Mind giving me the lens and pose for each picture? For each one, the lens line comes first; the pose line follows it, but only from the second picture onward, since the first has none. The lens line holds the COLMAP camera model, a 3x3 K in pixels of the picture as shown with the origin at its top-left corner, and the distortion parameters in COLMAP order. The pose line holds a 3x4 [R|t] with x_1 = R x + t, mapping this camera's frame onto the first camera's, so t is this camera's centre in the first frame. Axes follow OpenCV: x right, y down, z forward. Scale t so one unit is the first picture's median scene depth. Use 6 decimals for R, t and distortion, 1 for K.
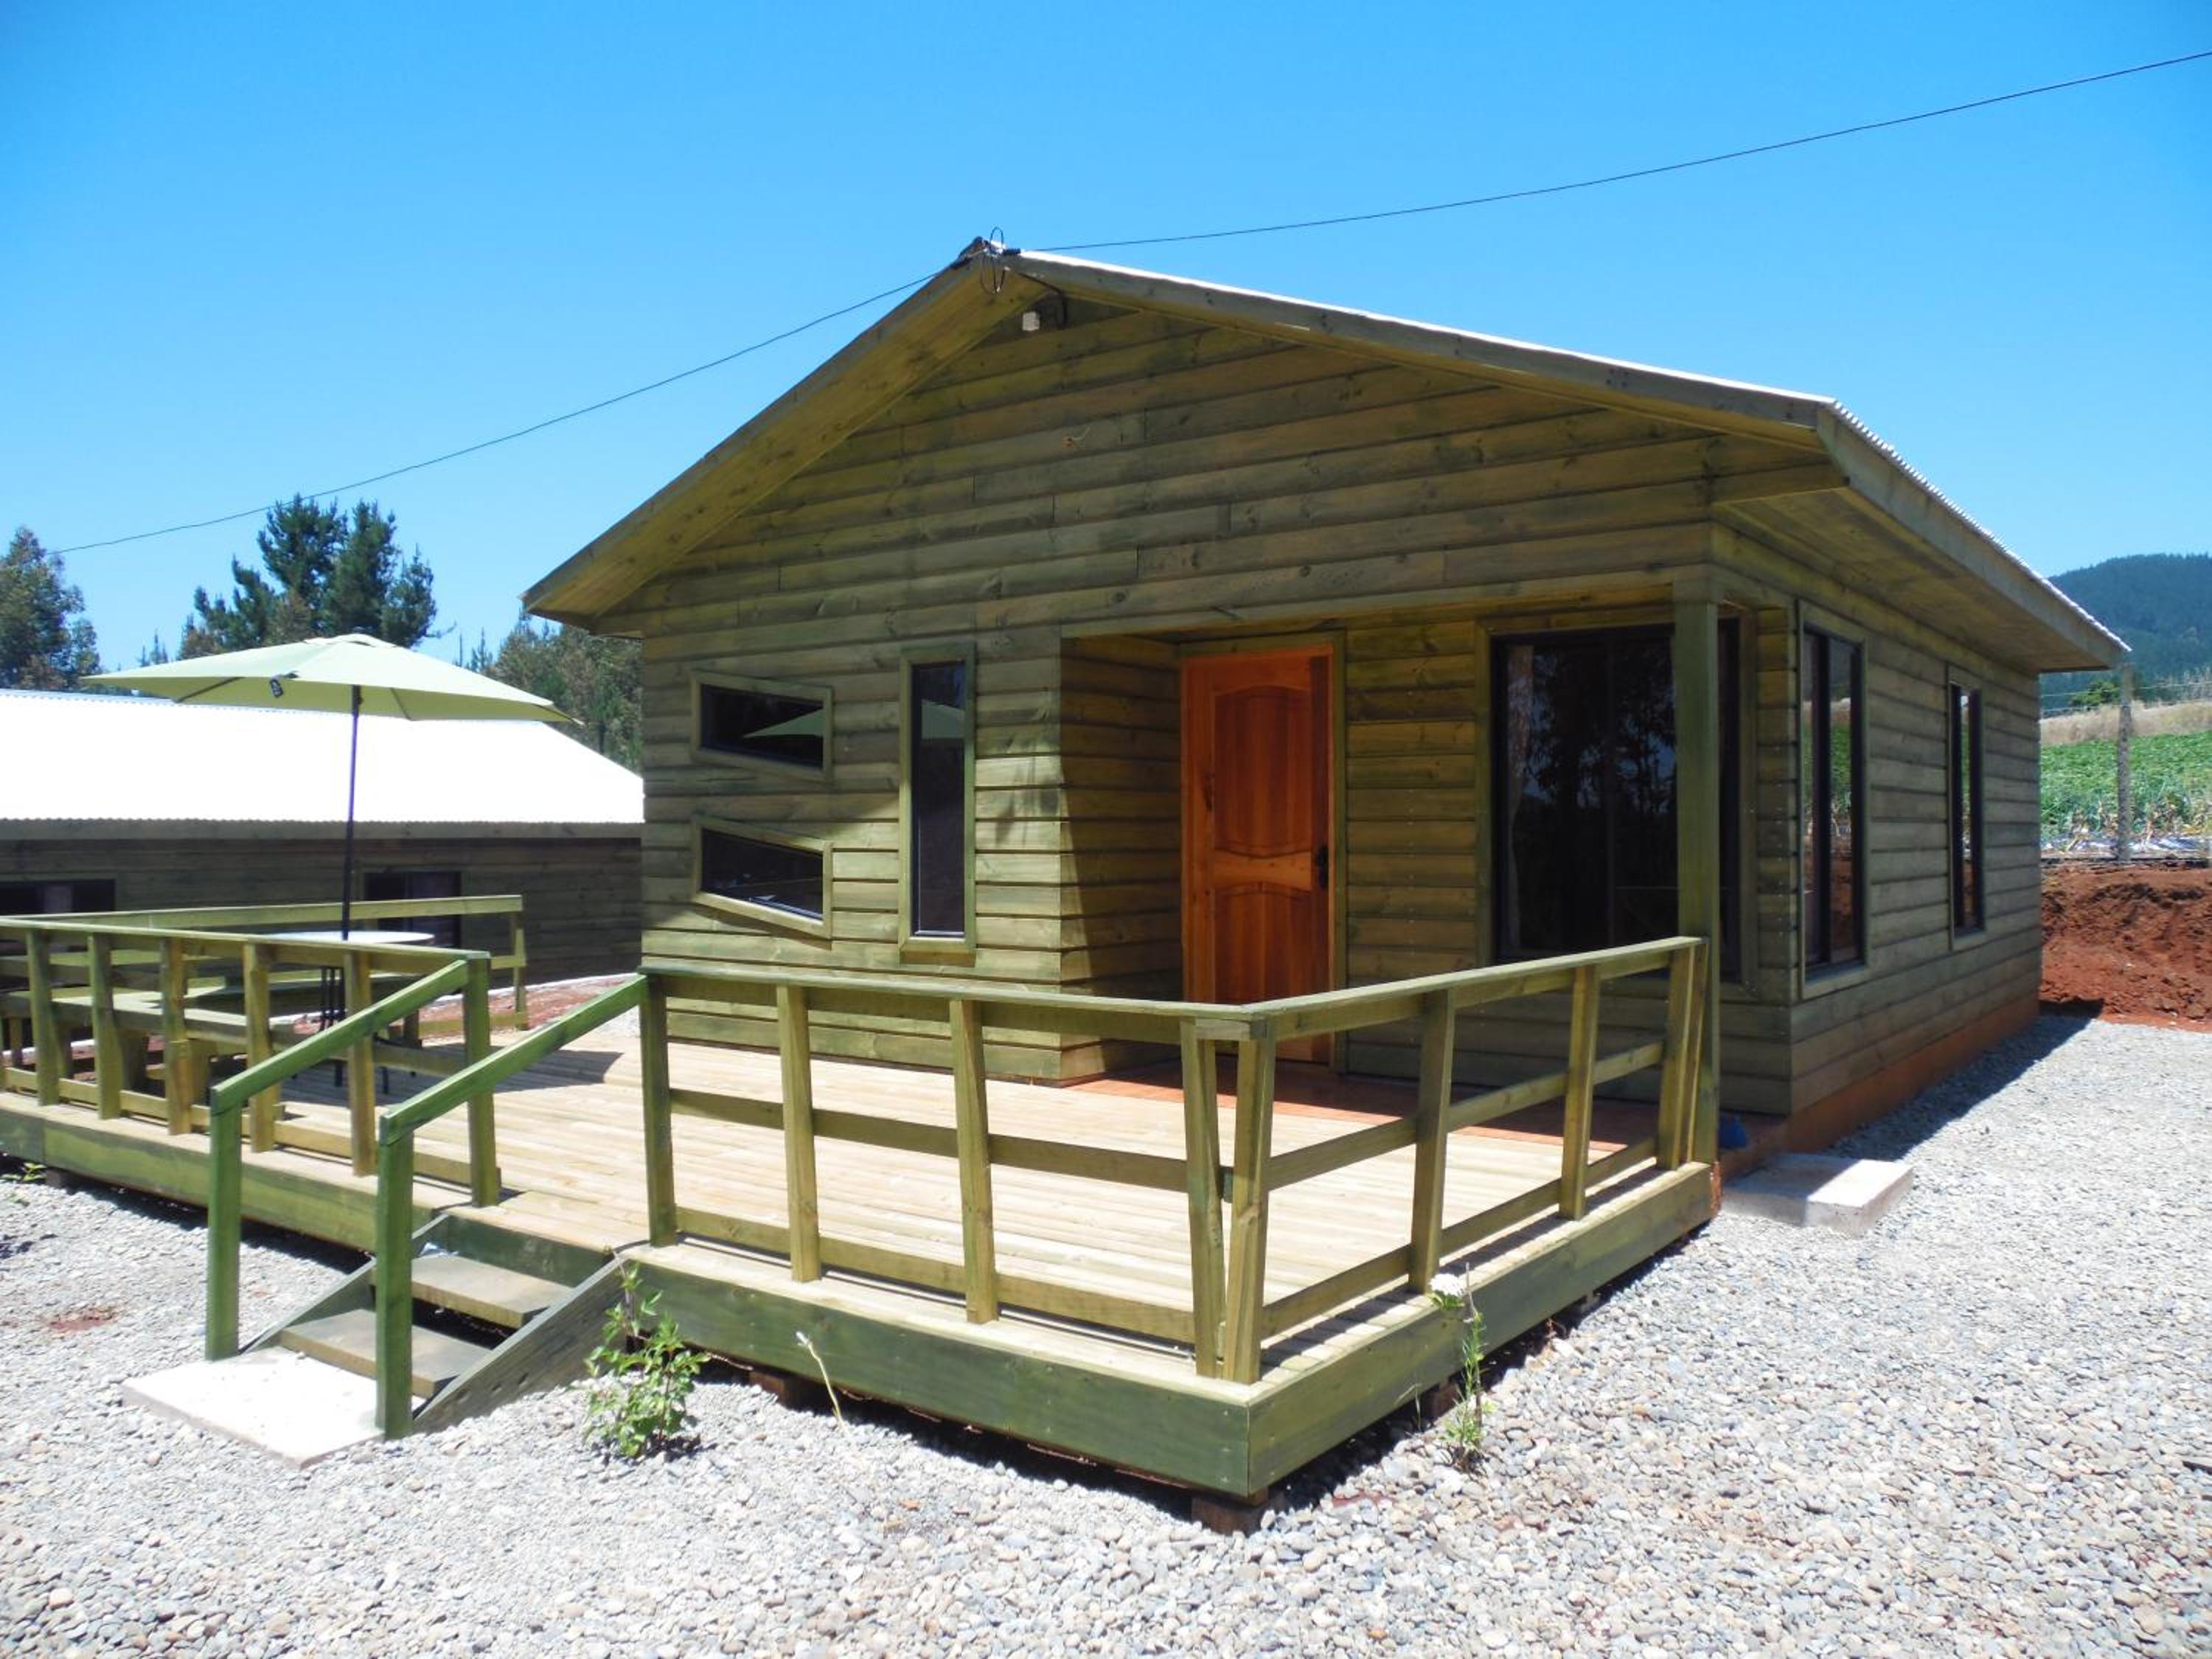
lens RADIAL K [[1659.7, 0, 1110.5], [0, 1659.7, 818.4], [0, 0, 1]] dist [-0.037716, 0.085362]
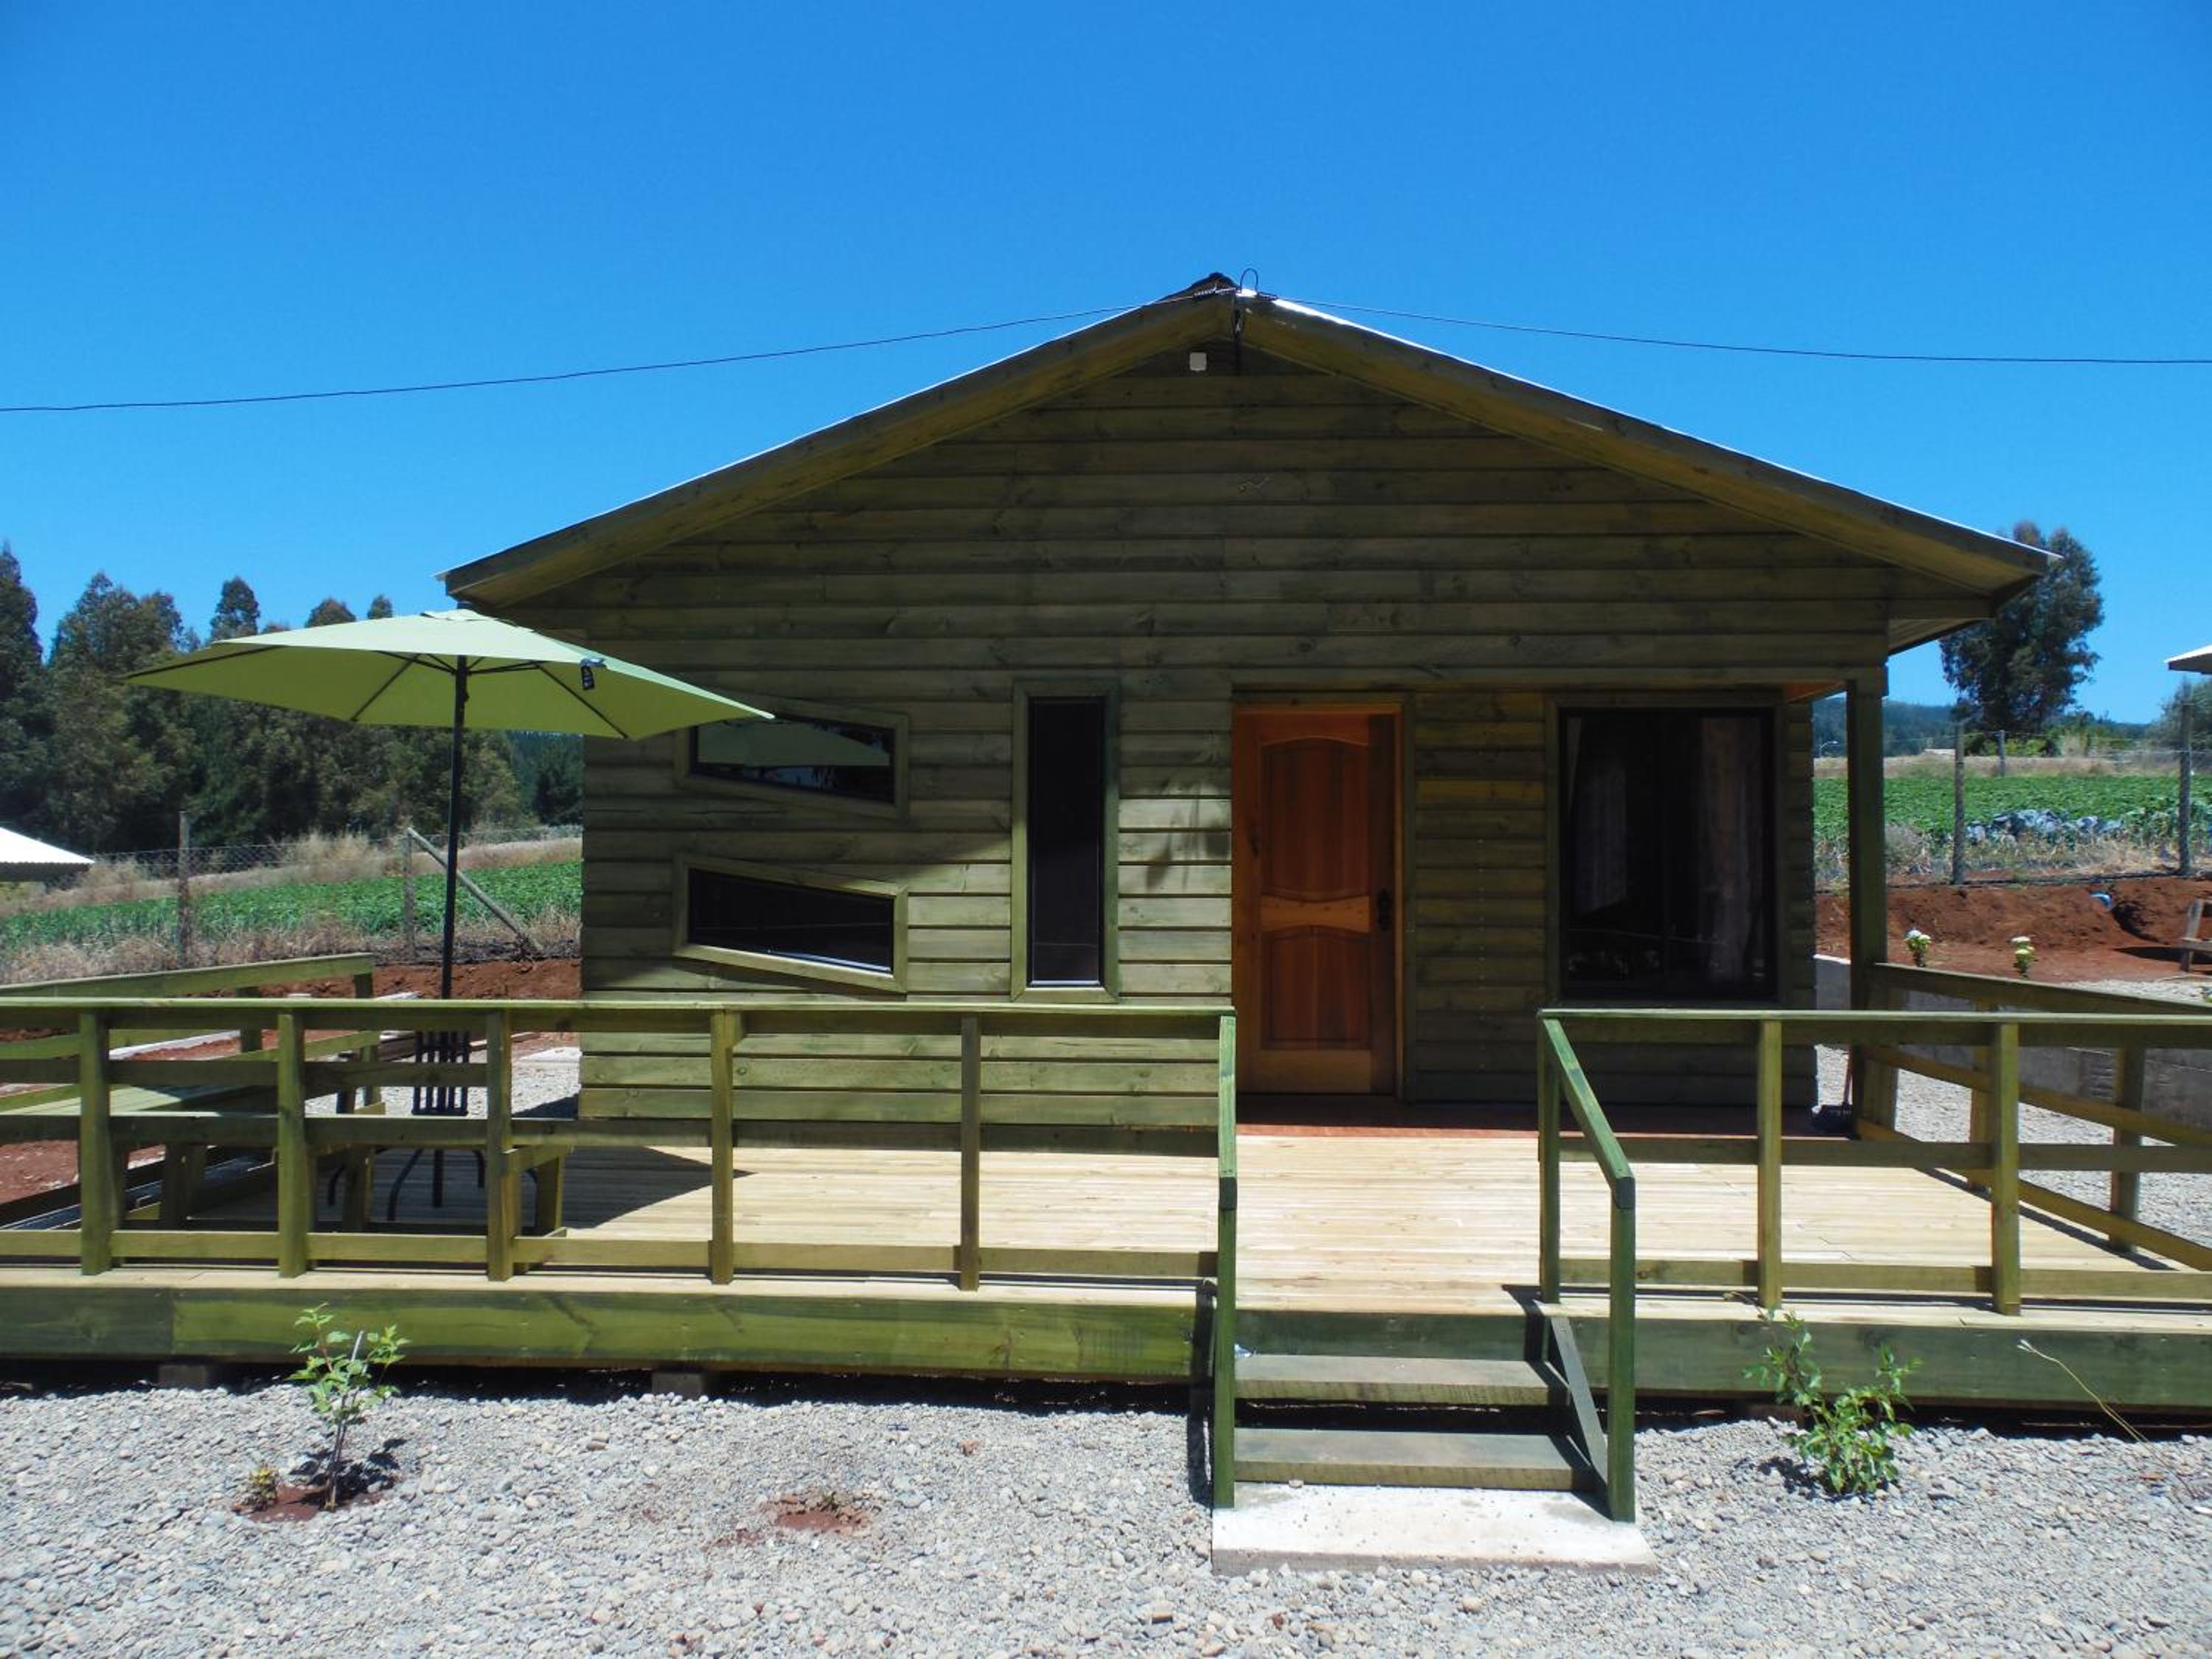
lens RADIAL K [[1659.7, 0, 1110.5], [0, 1659.7, 818.4], [0, 0, 1]] dist [-0.037716, 0.085362]
pose [[0.840865, 0.027611, 0.540540, -0.617082], [-0.010257, 0.999332, -0.035090, 0.009033], [-0.541147, 0.023962, 0.840586, 0.196864]]
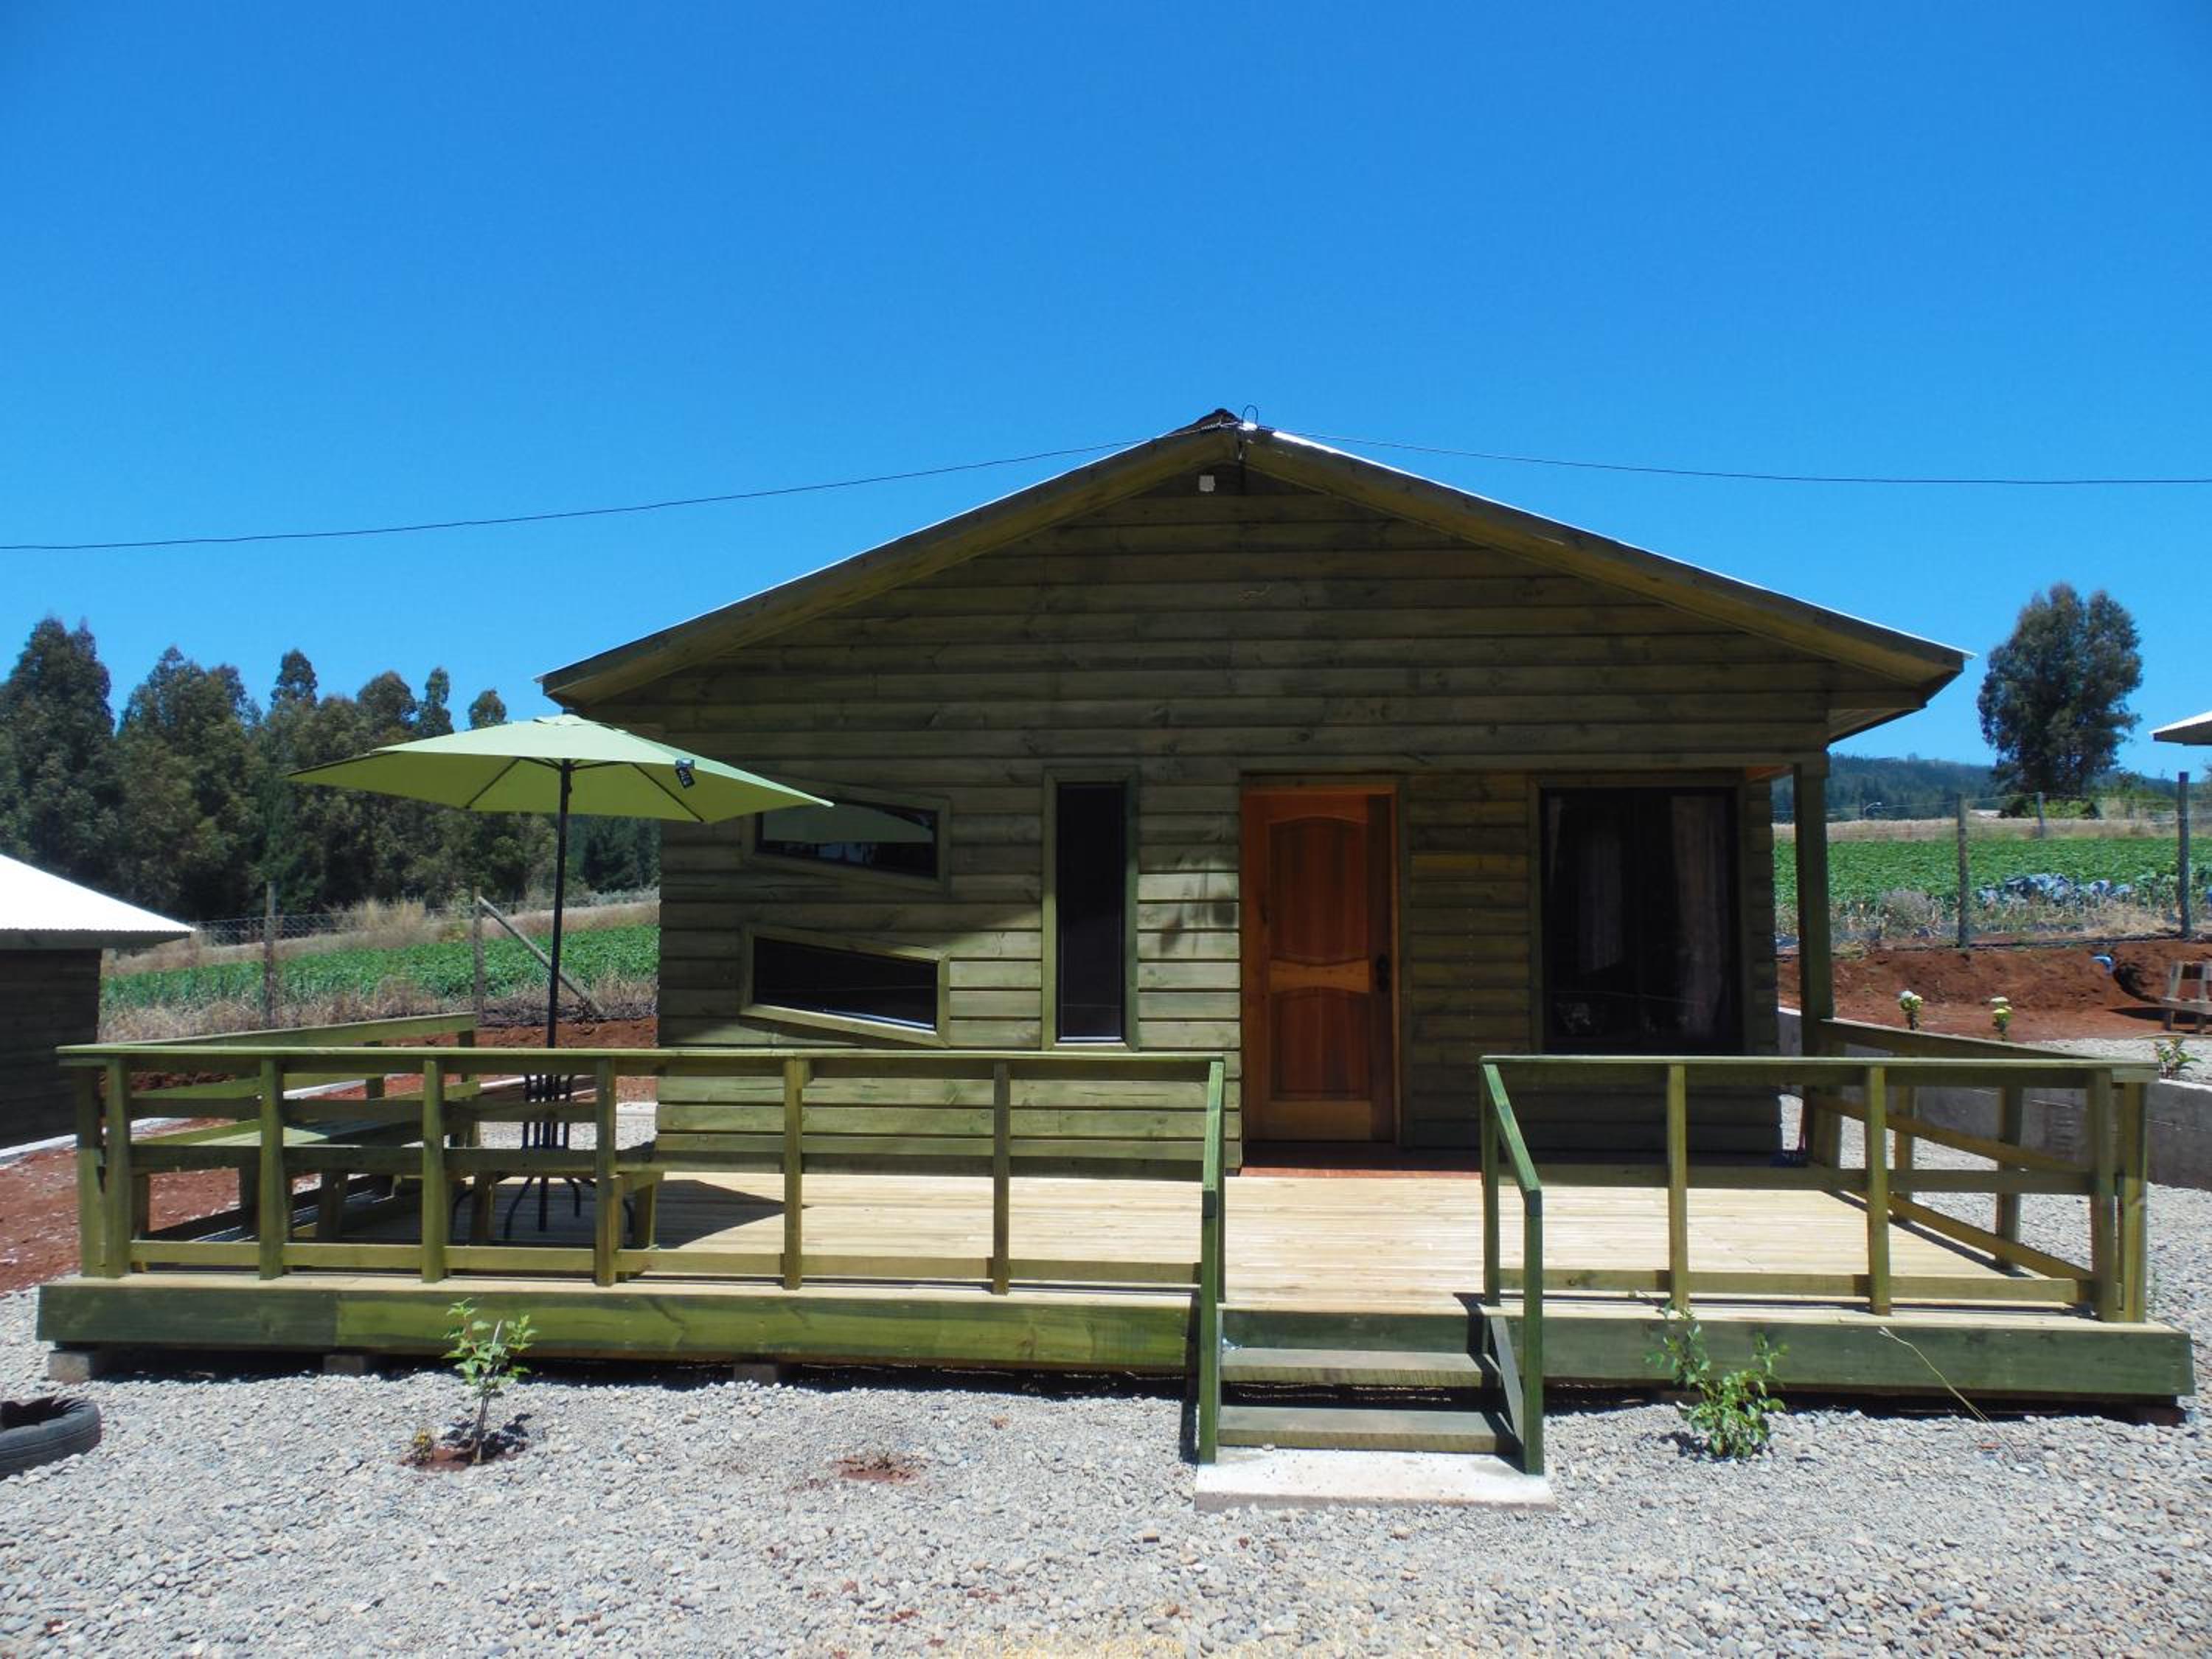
lens RADIAL K [[1659.7, 0, 1110.5], [0, 1659.7, 818.4], [0, 0, 1]] dist [-0.037716, 0.085362]
pose [[0.854473, 0.044962, 0.517547, -0.667245], [-0.008062, 0.997275, -0.073328, 0.007451], [-0.519434, 0.058484, 0.852507, 0.091717]]
